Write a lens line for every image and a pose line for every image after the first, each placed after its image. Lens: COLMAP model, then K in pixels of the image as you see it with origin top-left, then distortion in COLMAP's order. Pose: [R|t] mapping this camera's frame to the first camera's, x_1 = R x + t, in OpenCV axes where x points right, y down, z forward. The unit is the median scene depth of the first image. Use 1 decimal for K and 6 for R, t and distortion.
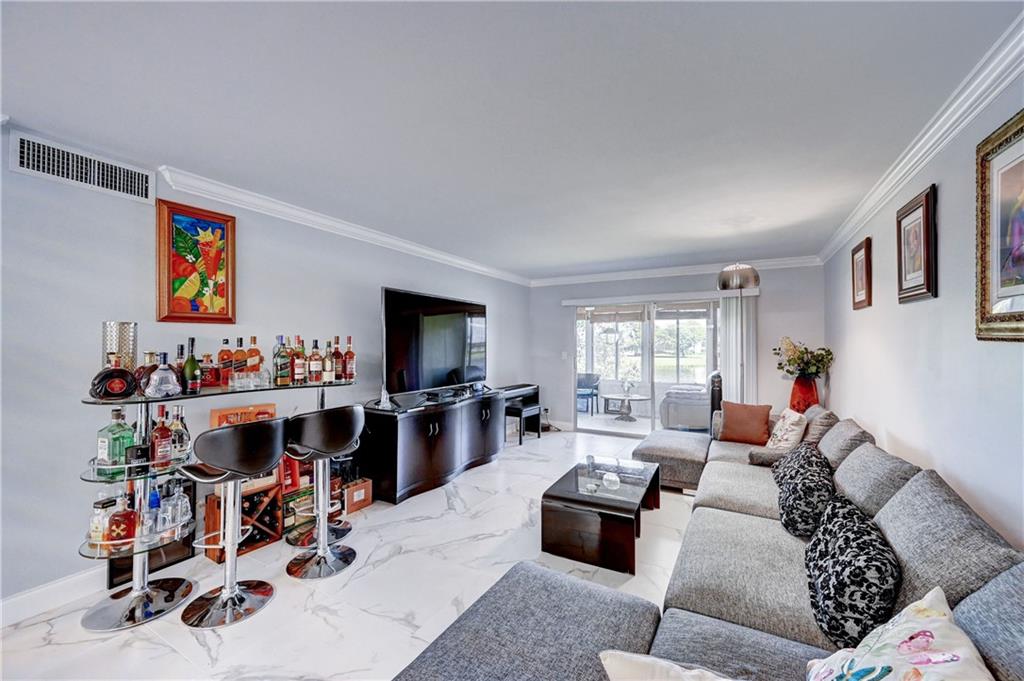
lens RADIAL K [[404.2, 0, 512.0], [0, 404.2, 340.5], [0, 0, 1]] dist [0.000605, -0.000014]
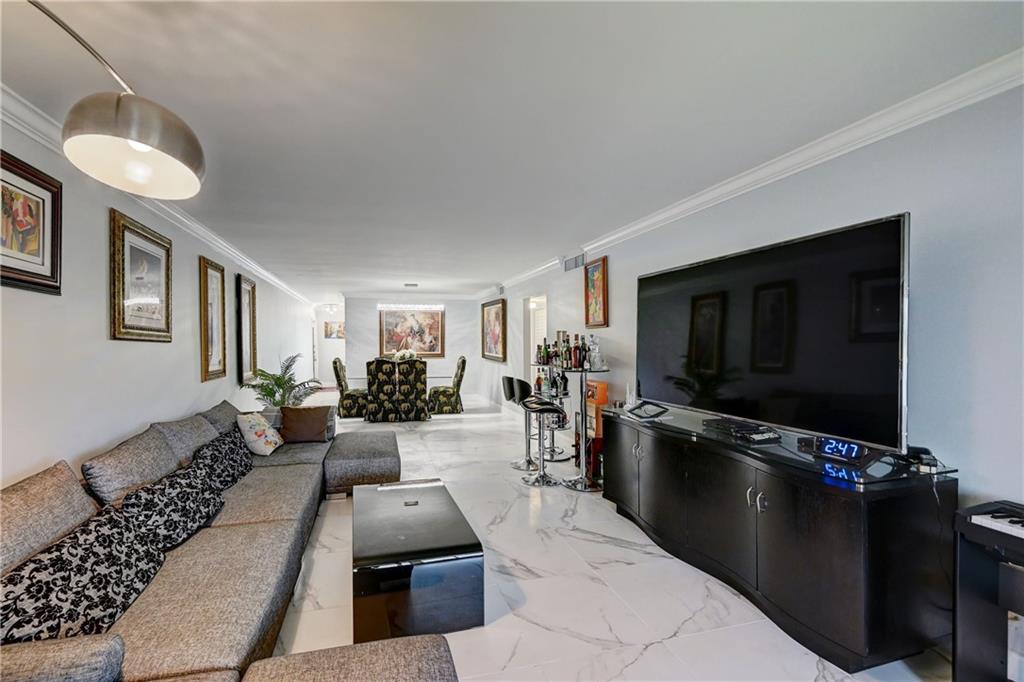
lens RADIAL K [[419.9, 0, 493.0], [0, 419.9, 338.9], [0, 0, 1]] dist [0.000999, -0.000274]
pose [[-0.697186, -0.000192, -0.716891, 0.731636], [0.009651, 0.999907, -0.009653, 0.015212], [0.716826, -0.013649, -0.697119, 1.773839]]
